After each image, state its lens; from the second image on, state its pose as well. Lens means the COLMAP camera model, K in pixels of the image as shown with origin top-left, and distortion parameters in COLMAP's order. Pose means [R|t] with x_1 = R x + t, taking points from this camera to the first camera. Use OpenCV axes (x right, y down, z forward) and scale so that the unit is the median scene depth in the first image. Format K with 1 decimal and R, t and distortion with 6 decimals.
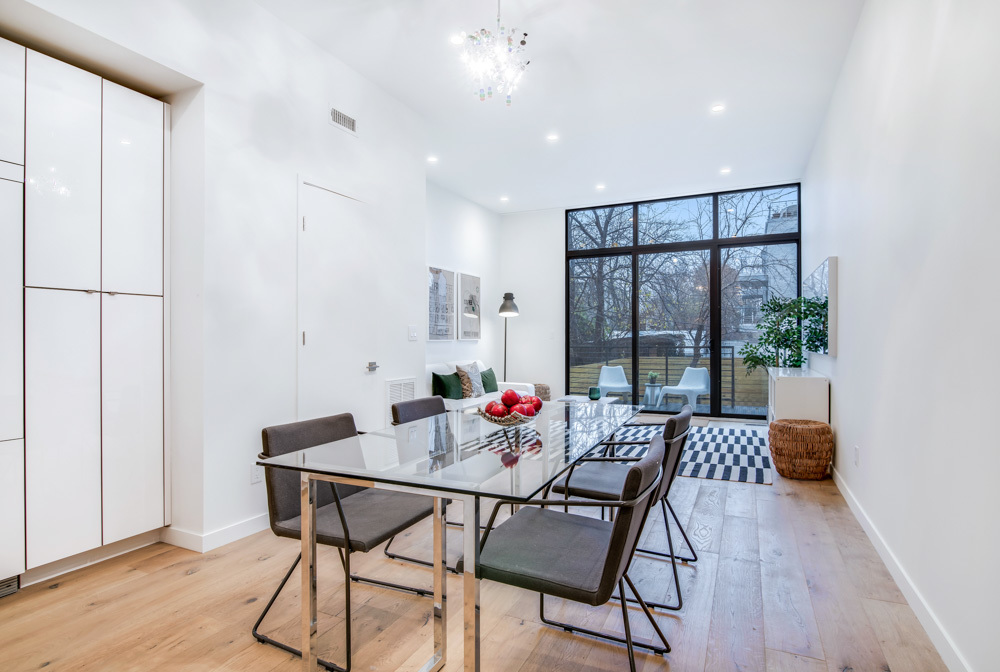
lens RADIAL K [[509.1, 0, 499.8], [0, 509.1, 336.1], [0, 0, 1]] dist [0.001223, -0.000104]
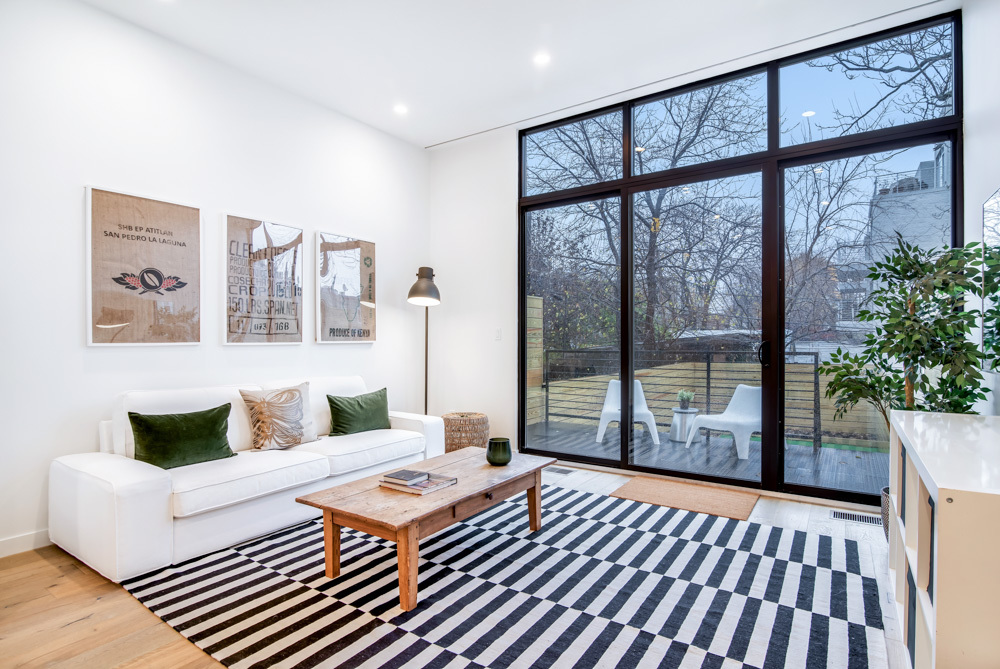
lens RADIAL K [[500.8, 0, 501.4], [0, 500.8, 339.2], [0, 0, 1]] dist [-0.001995, 0.000380]
pose [[0.988441, -0.000364, -0.151606, 0.238021], [0.001265, 0.999982, 0.005851, 0.000410], [0.151601, -0.005975, 0.988424, 0.472942]]
